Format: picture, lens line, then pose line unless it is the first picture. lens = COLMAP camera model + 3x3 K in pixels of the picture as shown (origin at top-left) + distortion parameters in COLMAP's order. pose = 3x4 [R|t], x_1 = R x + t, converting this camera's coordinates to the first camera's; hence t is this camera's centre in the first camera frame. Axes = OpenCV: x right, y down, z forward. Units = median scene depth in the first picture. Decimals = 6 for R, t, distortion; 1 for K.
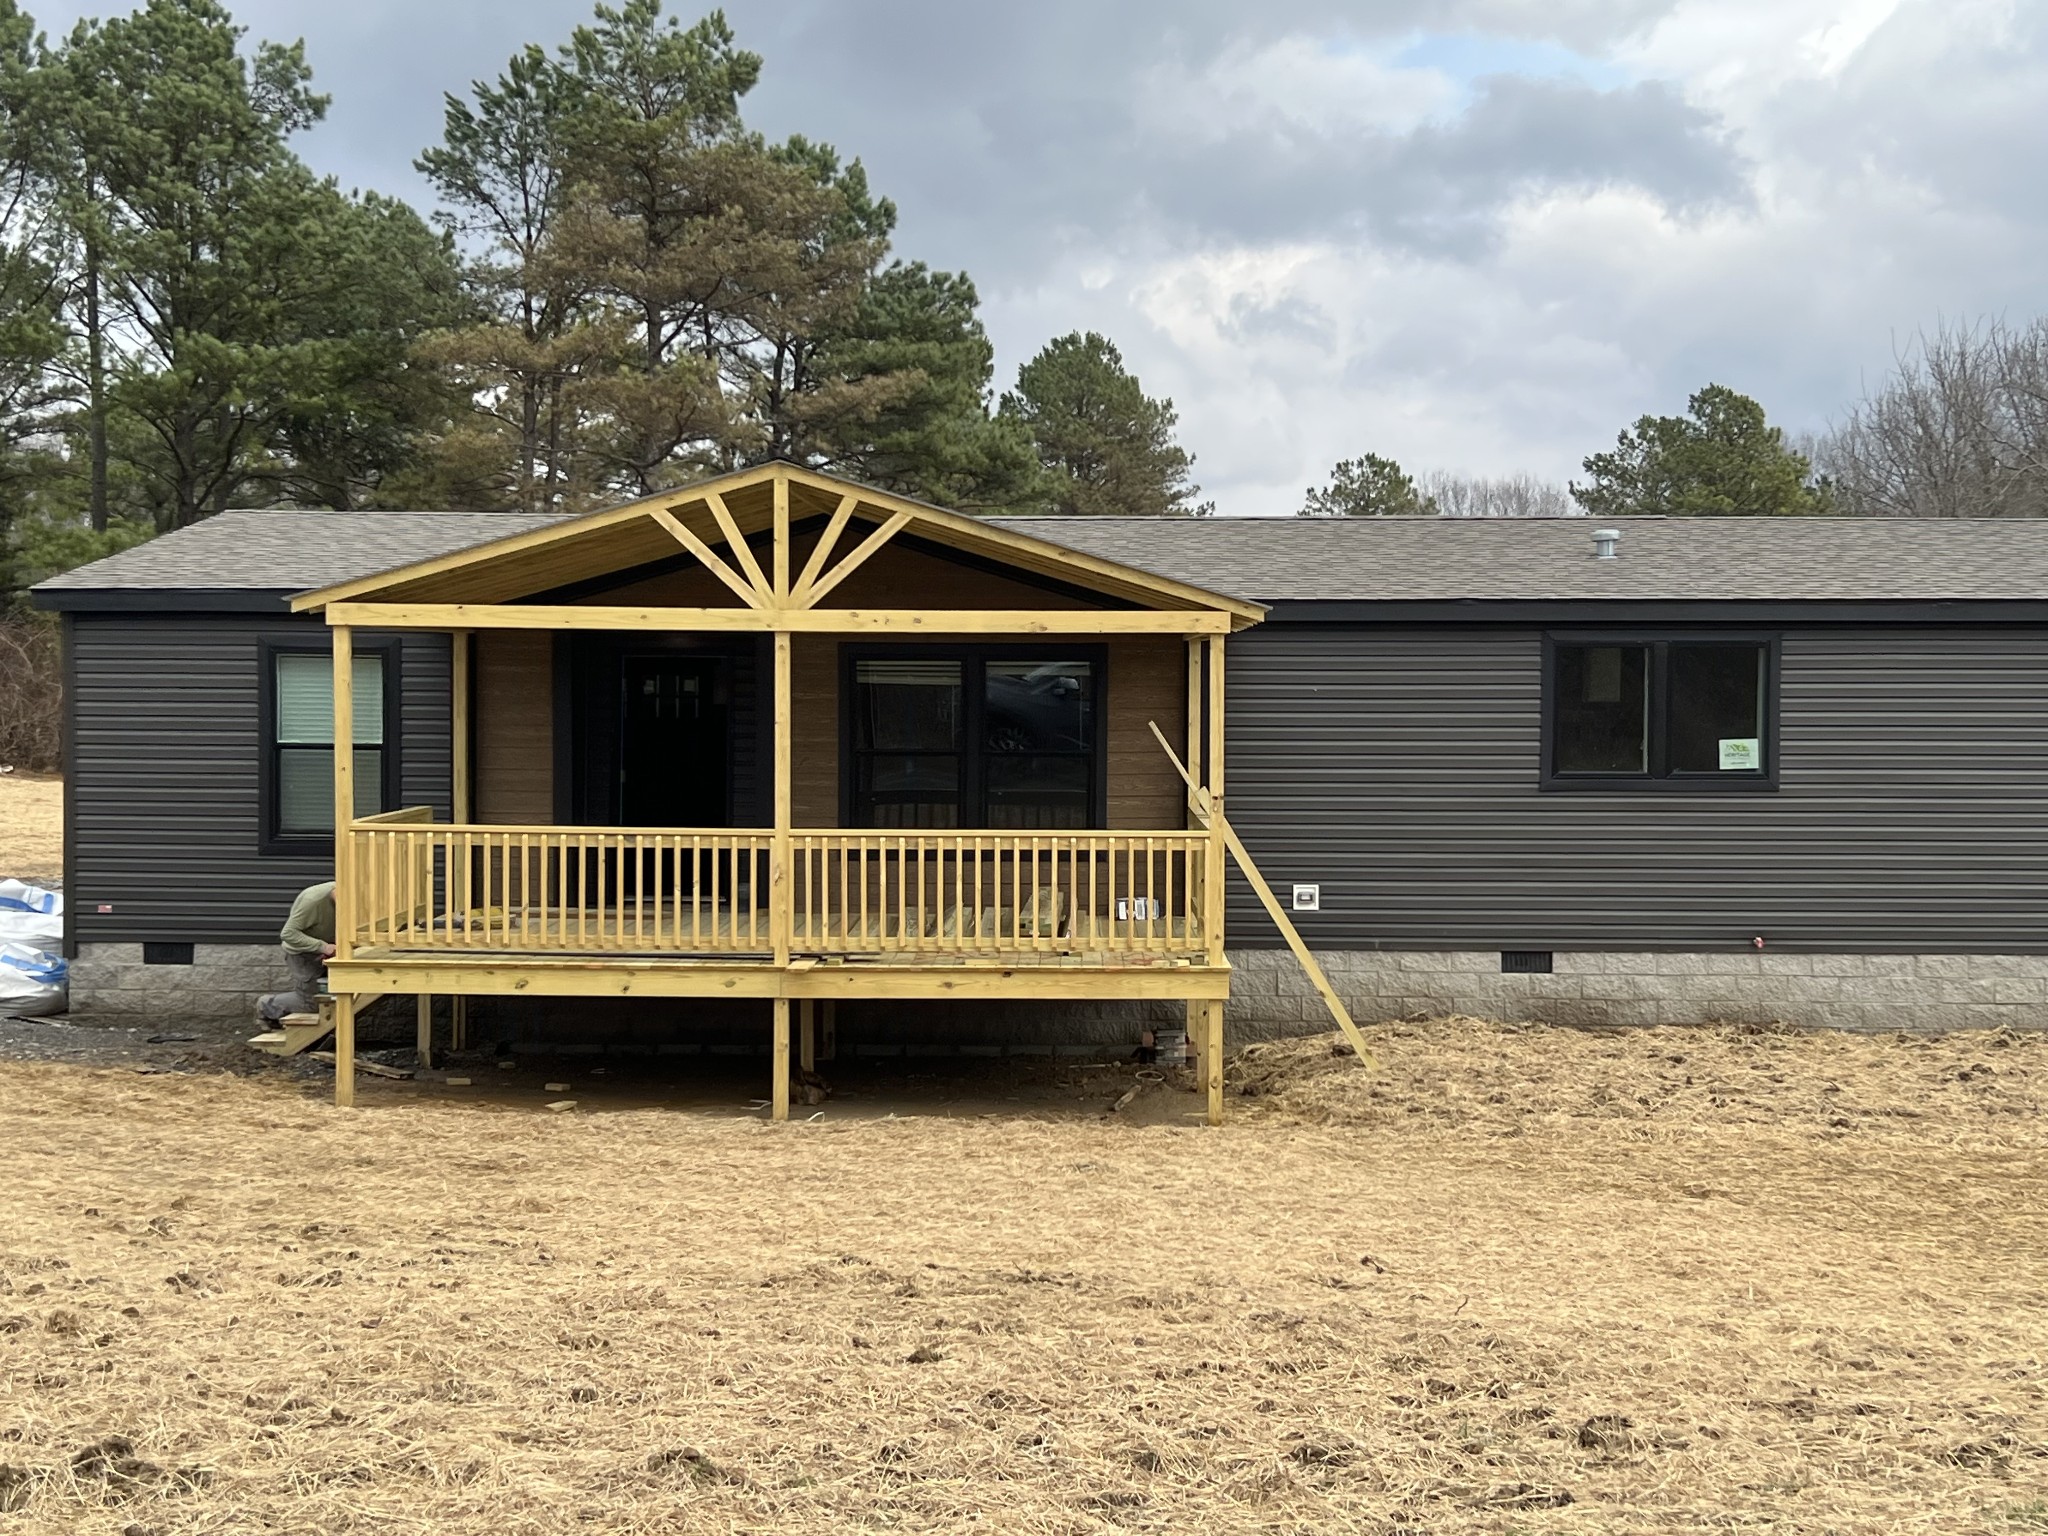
lens RADIAL K [[2611.8, 0, 1024.0], [0, 2611.8, 768.0], [0, 0, 1]] dist [0.052519, -0.011563]
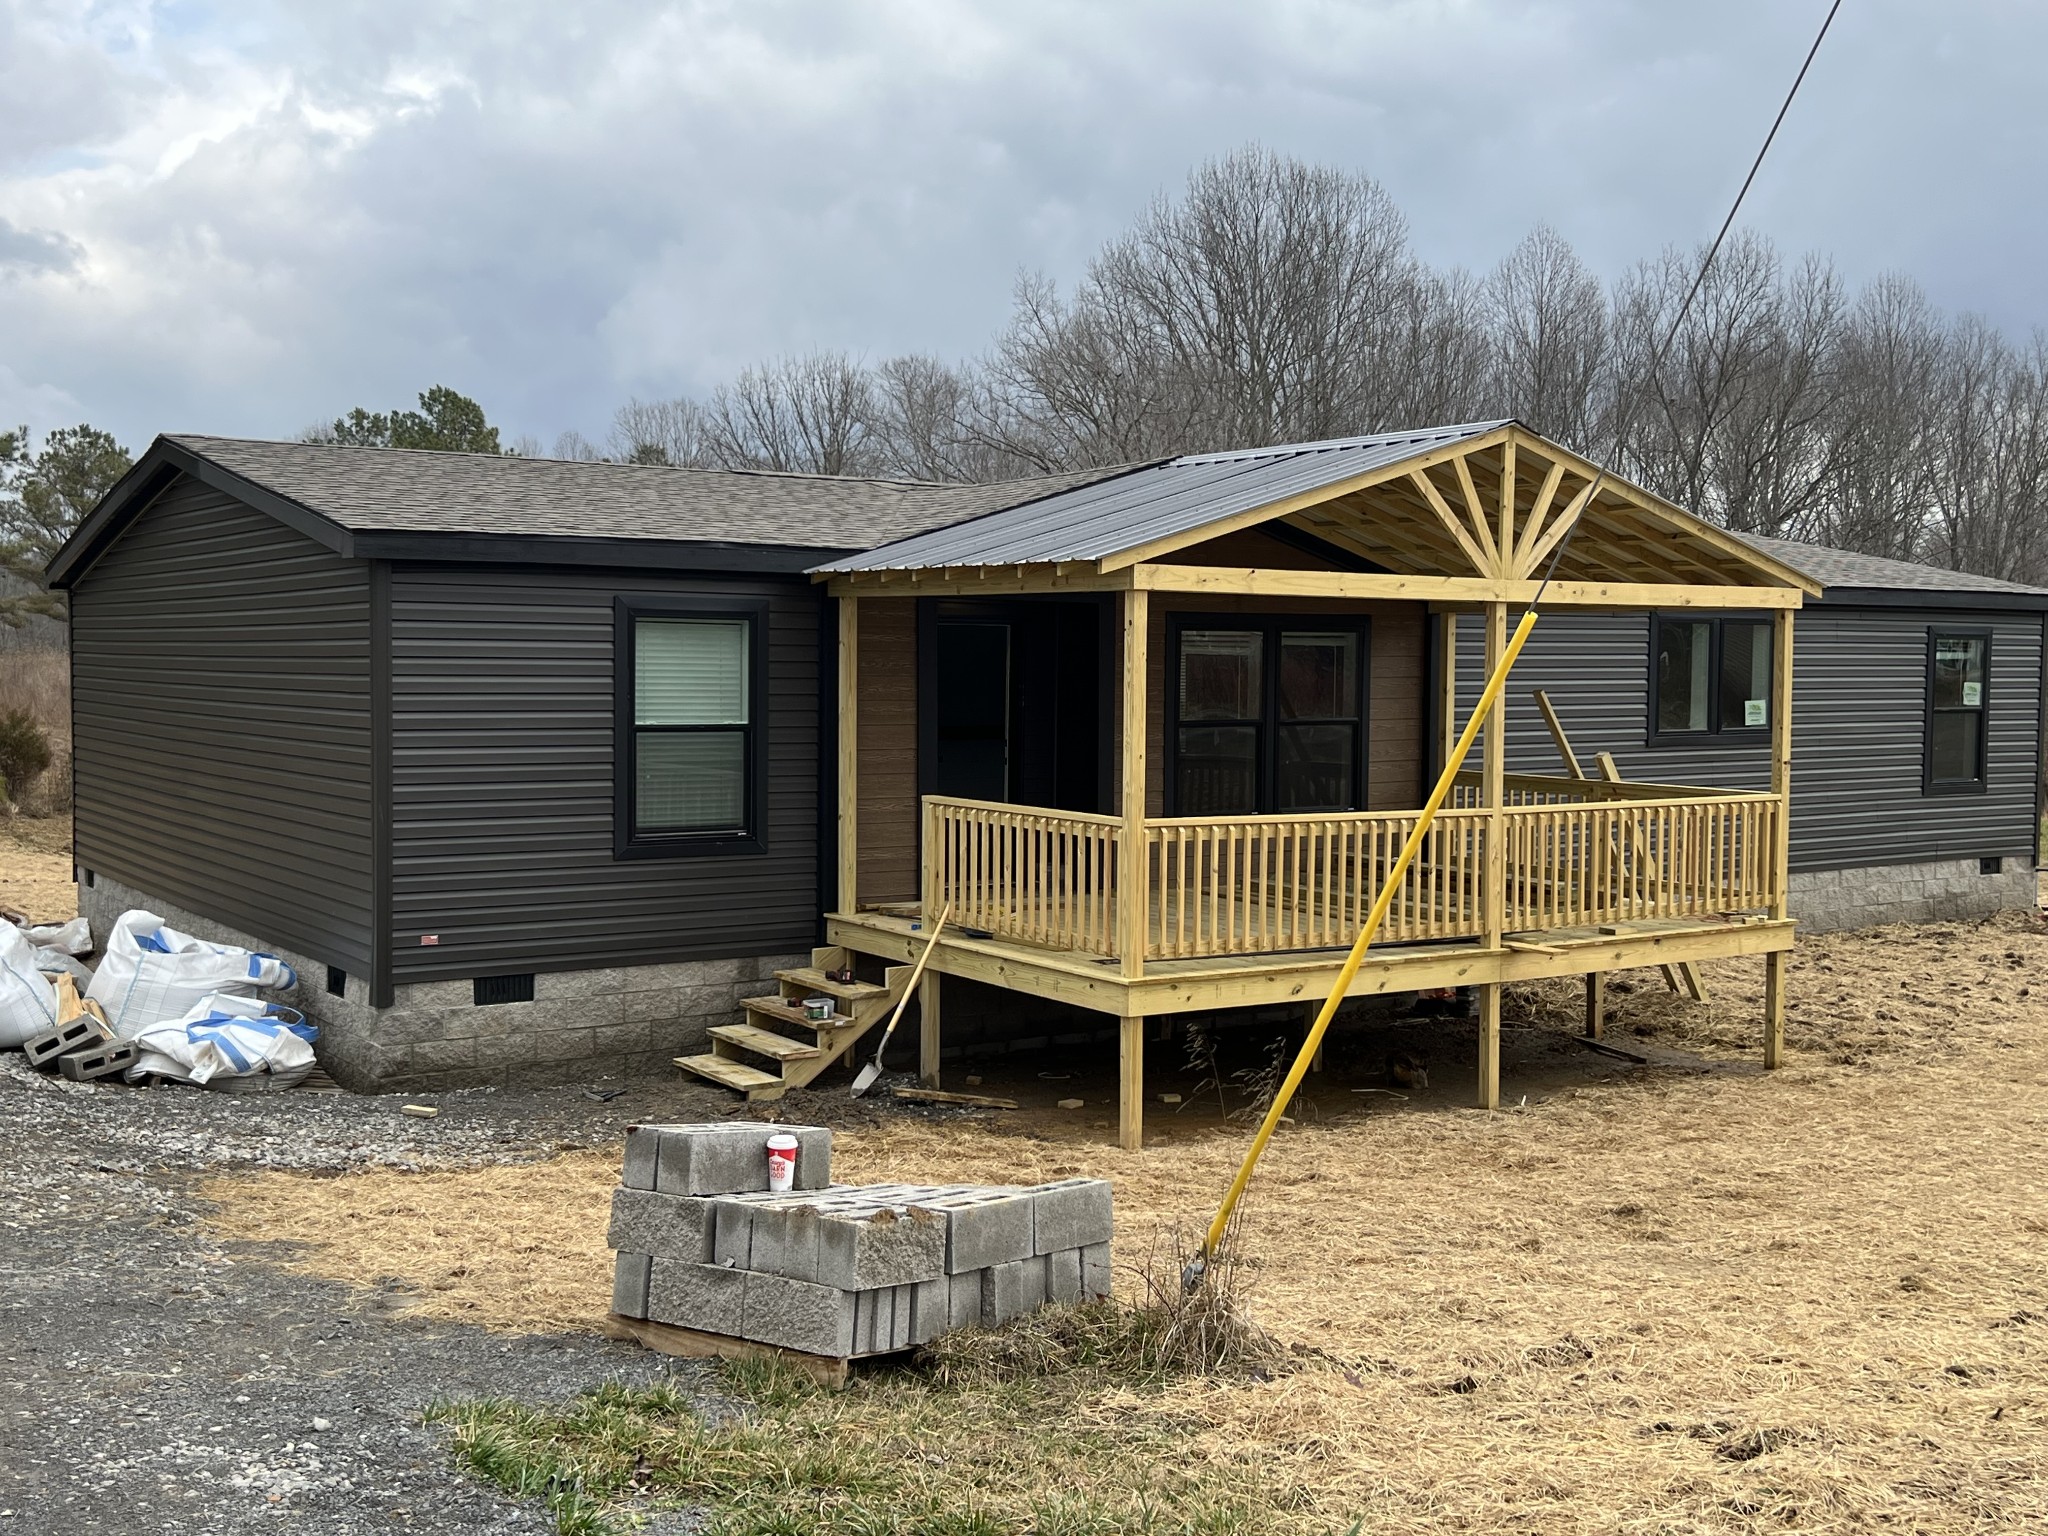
lens RADIAL K [[2175.7, 0, 1024.0], [0, 2175.7, 768.0], [0, 0, 1]] dist [0.071230, -0.012136]
pose [[0.821148, -0.029690, 0.569942, -0.594990], [0.015301, 0.999432, 0.030018, -0.015338], [-0.570509, -0.015929, 0.821137, 0.373275]]
